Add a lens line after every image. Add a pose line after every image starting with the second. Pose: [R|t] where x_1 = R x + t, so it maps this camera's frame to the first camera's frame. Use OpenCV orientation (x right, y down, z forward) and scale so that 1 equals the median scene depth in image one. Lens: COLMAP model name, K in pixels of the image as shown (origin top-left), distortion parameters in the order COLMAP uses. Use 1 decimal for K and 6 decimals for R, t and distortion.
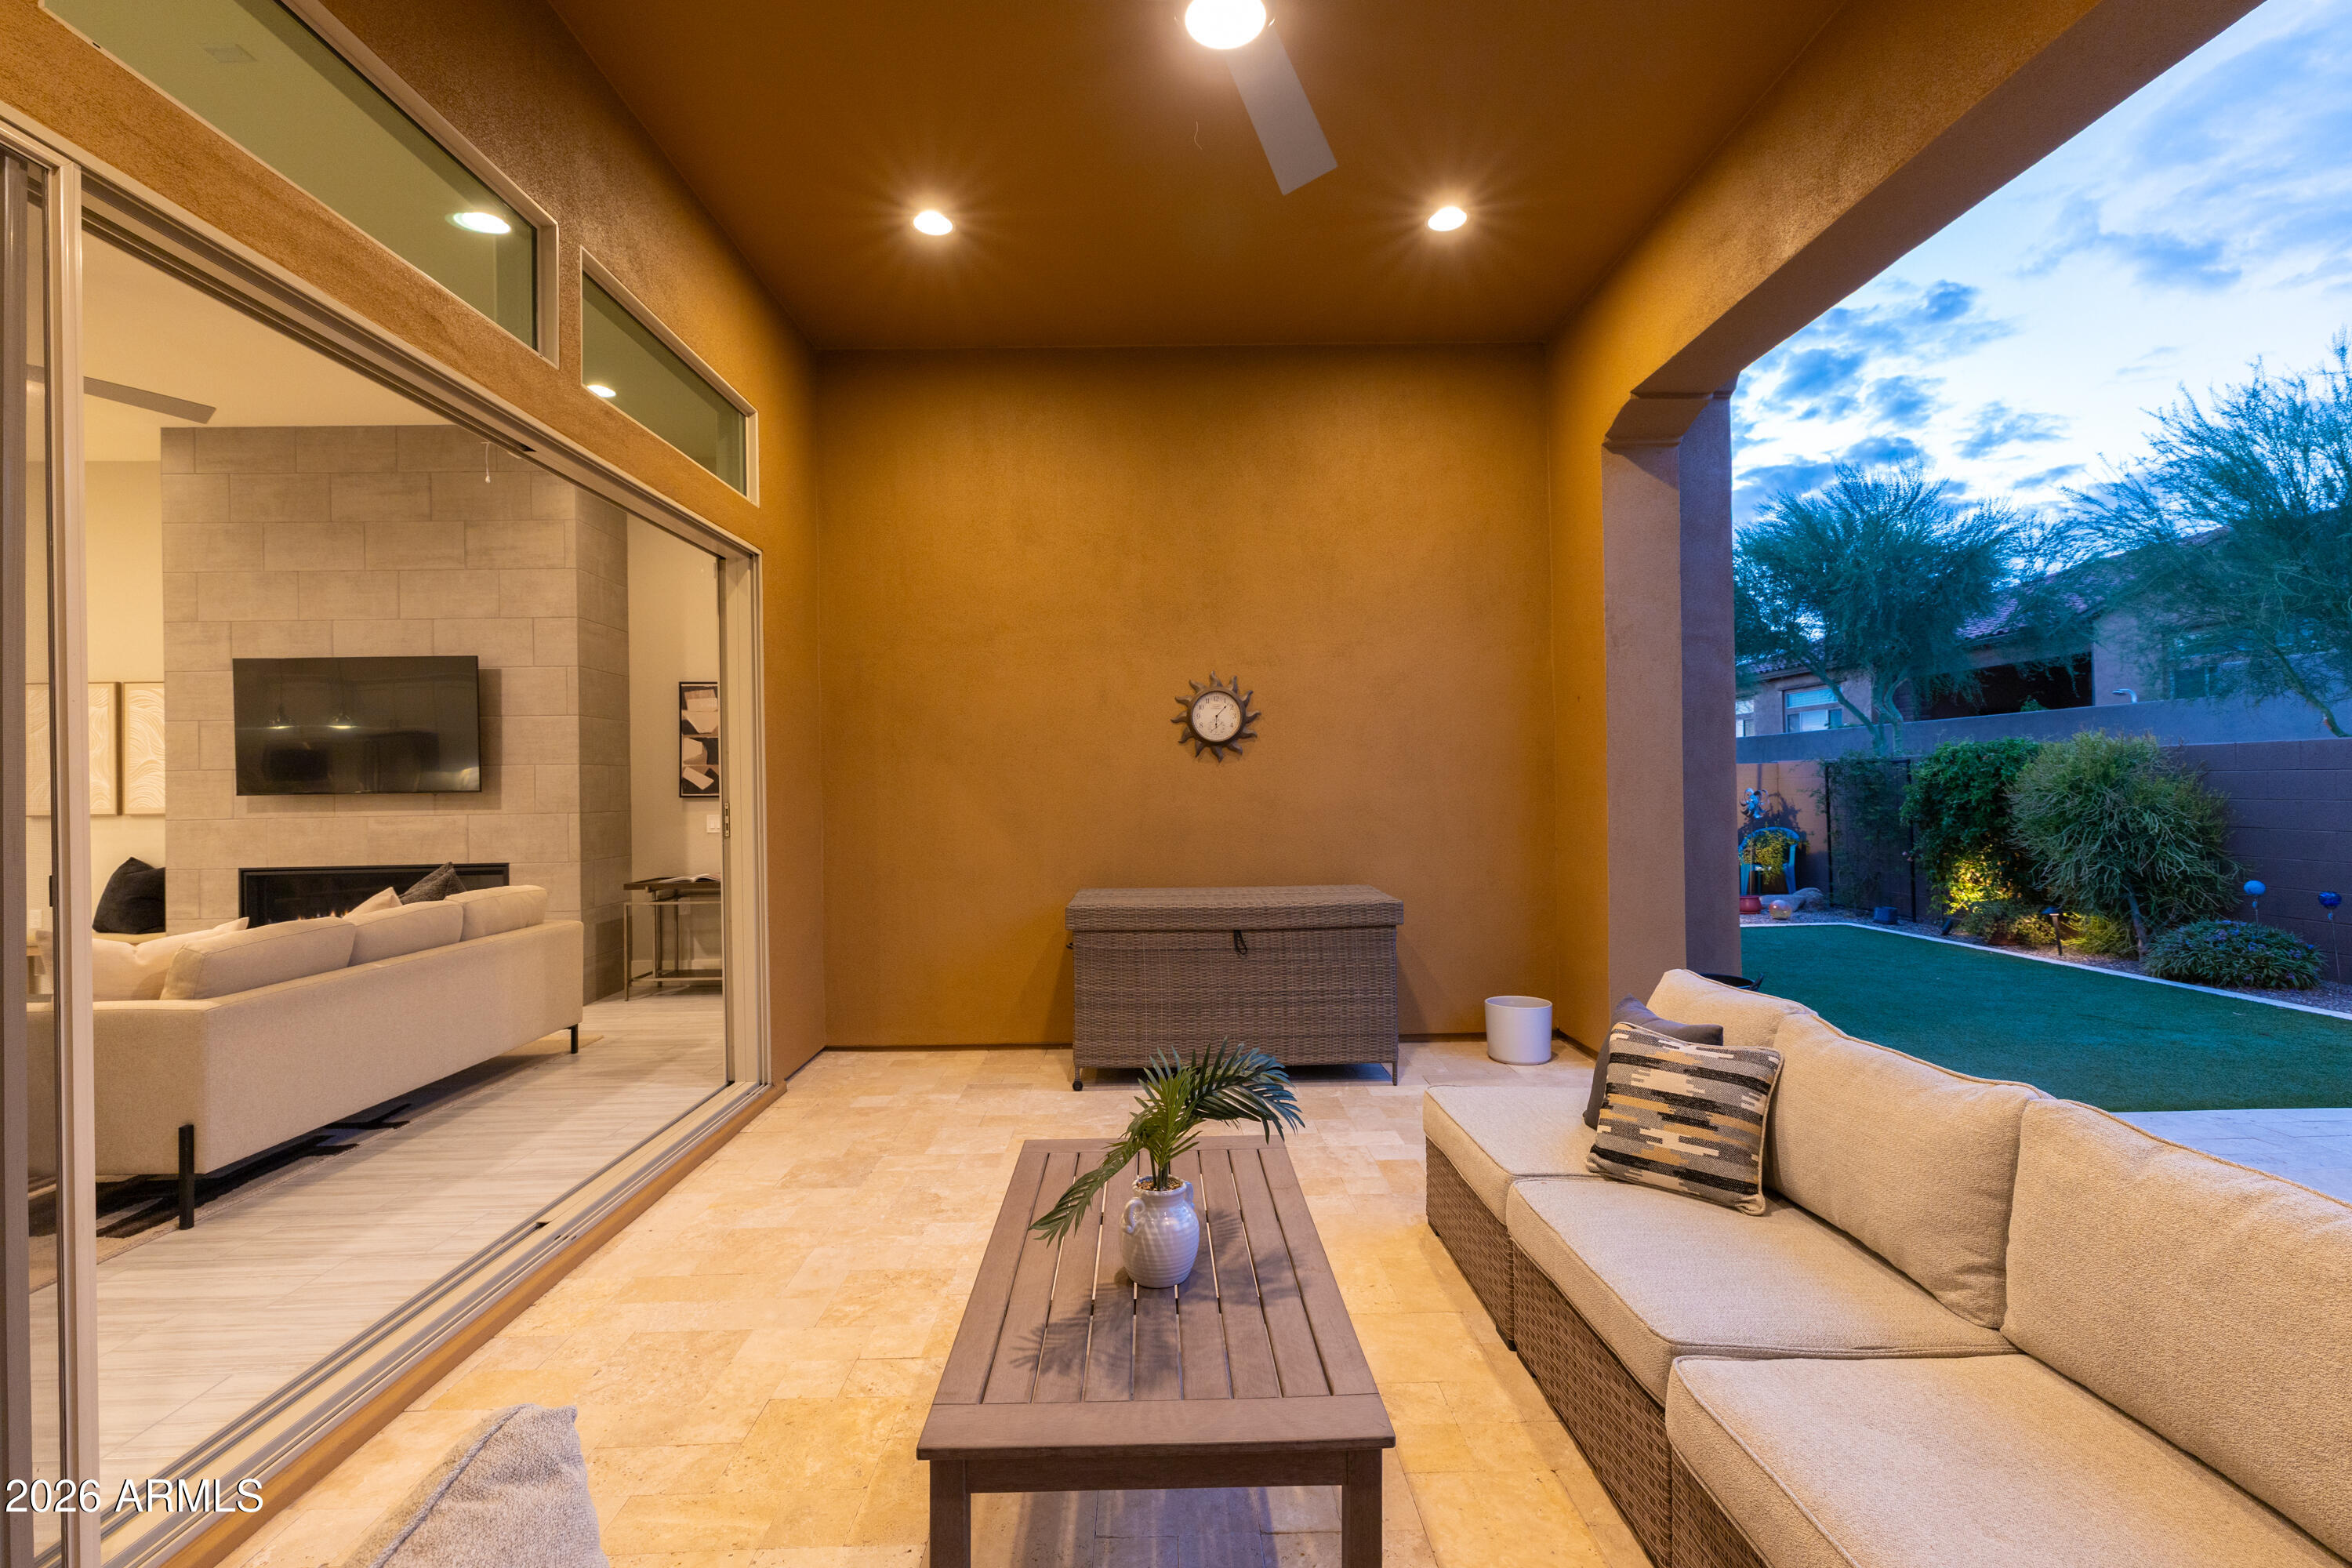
lens RADIAL K [[1014.2, 0, 1184.2], [0, 1014.2, 779.0], [0, 0, 1]] dist [0.000359, 0.000370]
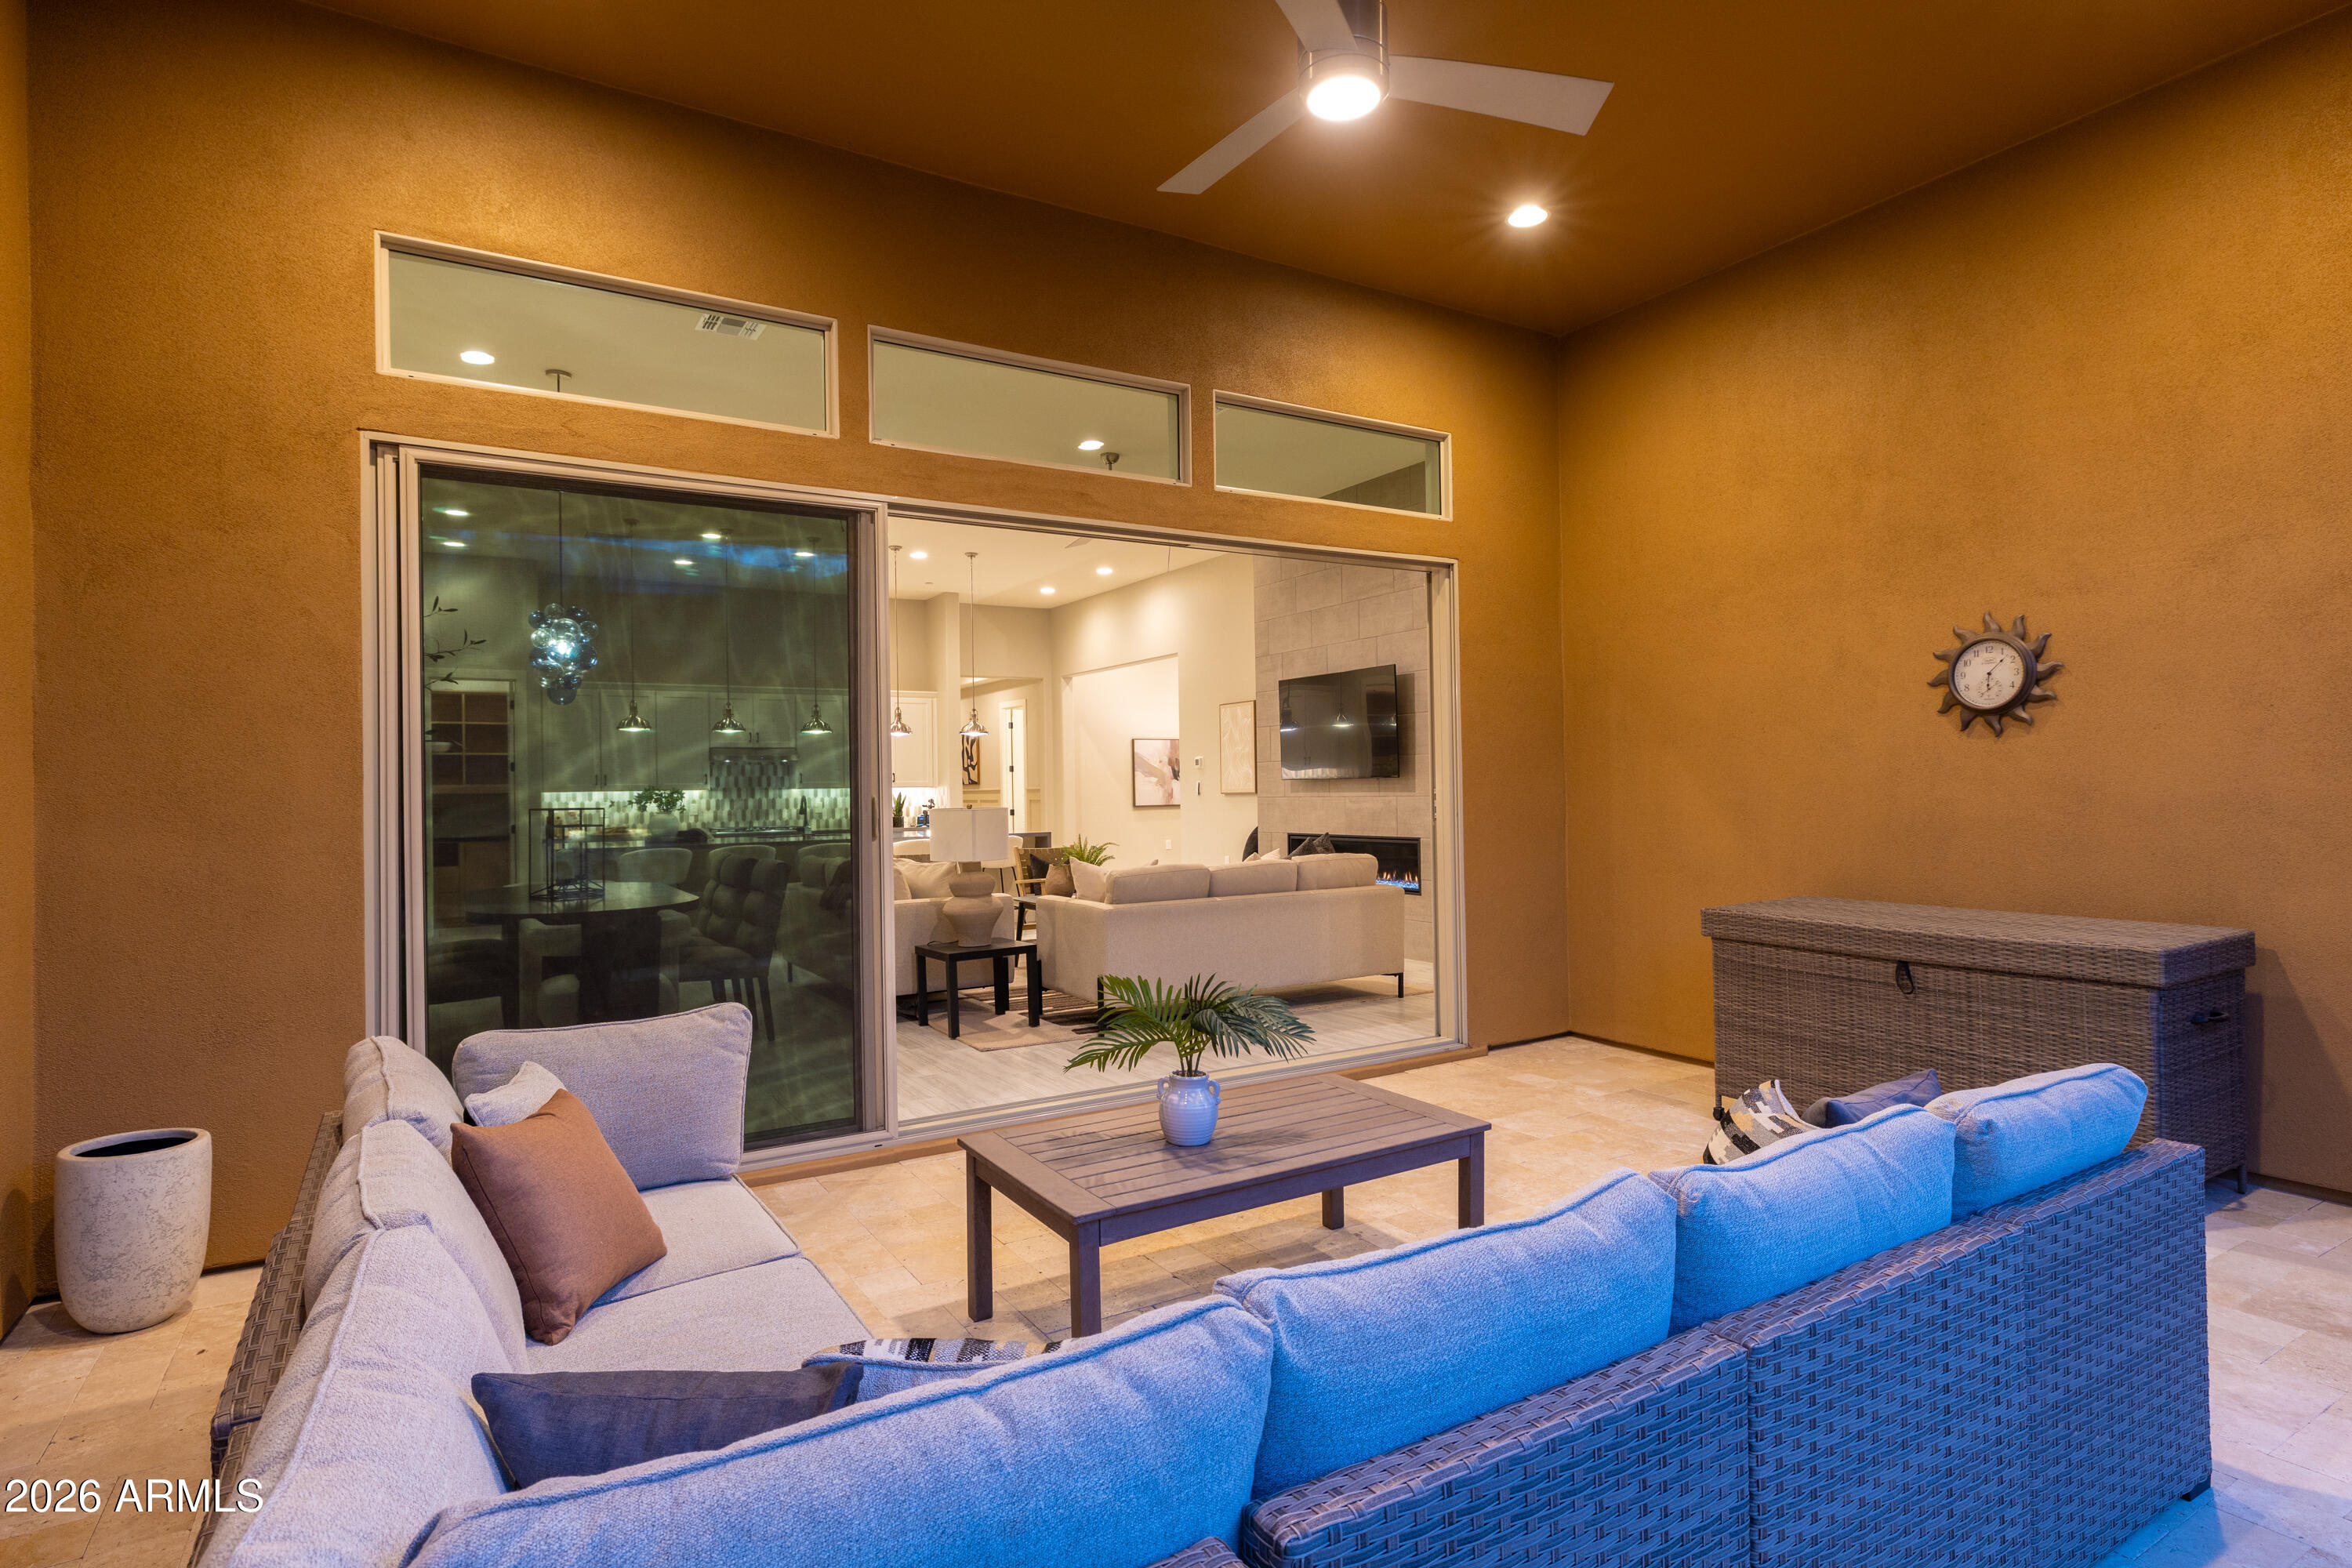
lens RADIAL K [[1203.4, 0, 1176.0], [0, 1203.4, 784.0], [0, 0, 1]] dist [-0.000654, -0.000317]
pose [[0.502619, 0.004795, -0.864495, 0.489407], [0.015222, 0.999781, 0.014396, -0.004775], [0.864374, -0.020395, 0.502435, 0.067417]]
